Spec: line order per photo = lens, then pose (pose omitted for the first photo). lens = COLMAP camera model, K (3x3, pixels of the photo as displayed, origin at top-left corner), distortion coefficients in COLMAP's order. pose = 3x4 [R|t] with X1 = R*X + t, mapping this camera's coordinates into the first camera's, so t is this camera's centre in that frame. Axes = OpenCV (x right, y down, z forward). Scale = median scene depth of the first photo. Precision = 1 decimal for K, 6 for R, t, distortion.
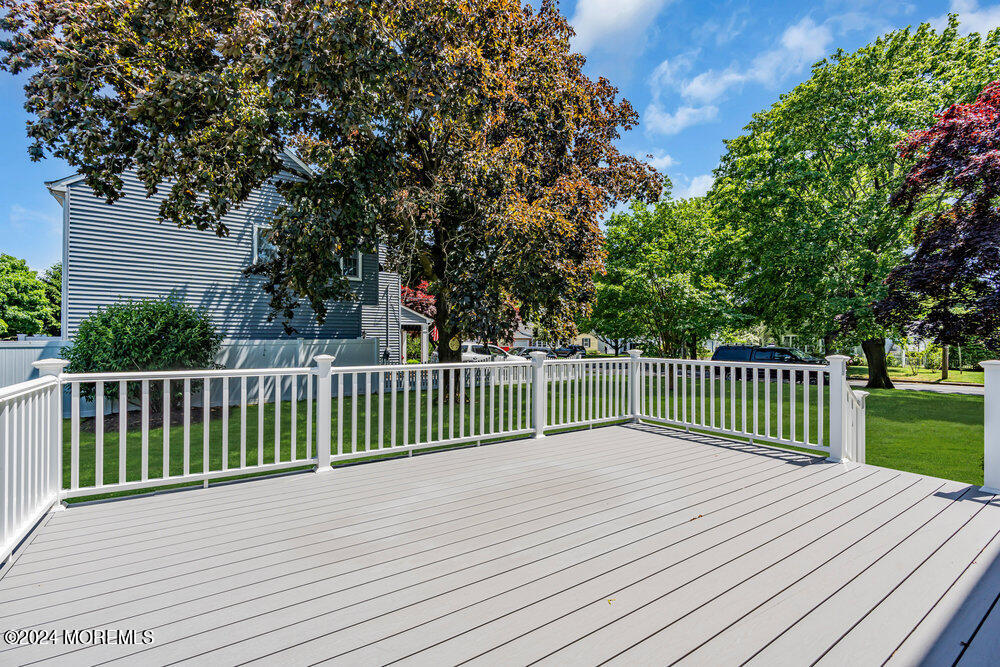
lens RADIAL K [[446.5, 0, 500.8], [0, 446.5, 336.0], [0, 0, 1]] dist [-0.019268, -0.000813]
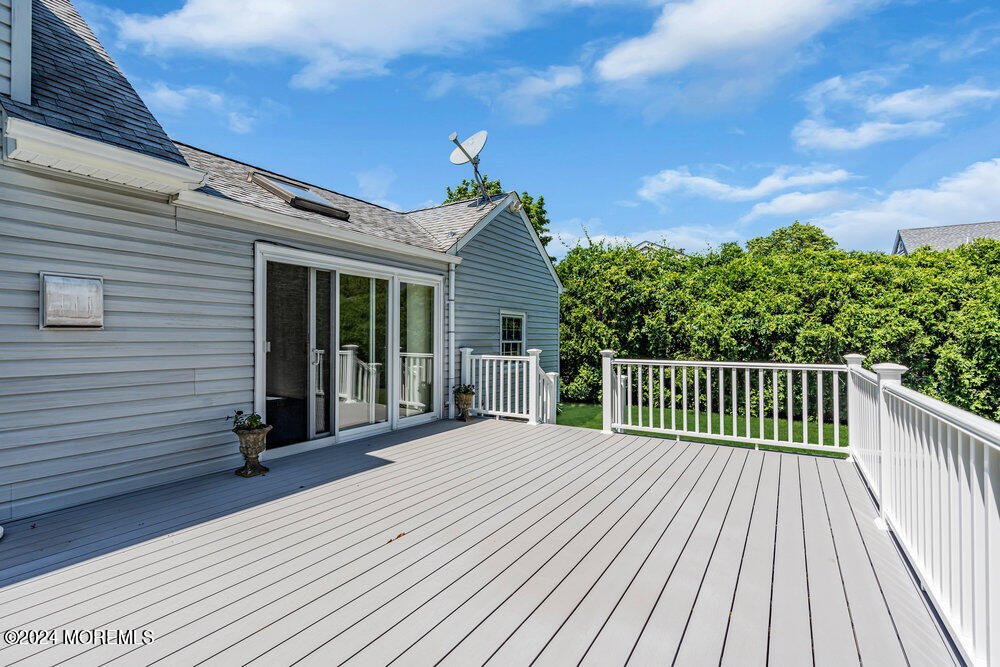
lens RADIAL K [[452.4, 0, 502.1], [0, 452.4, 335.0], [0, 0, 1]] dist [-0.002467, 0.001013]
pose [[-0.914955, -0.008696, -0.403462, 0.212124], [-0.004872, 0.999933, -0.010504, 0.004680], [0.403526, -0.007645, -0.914936, 0.660503]]
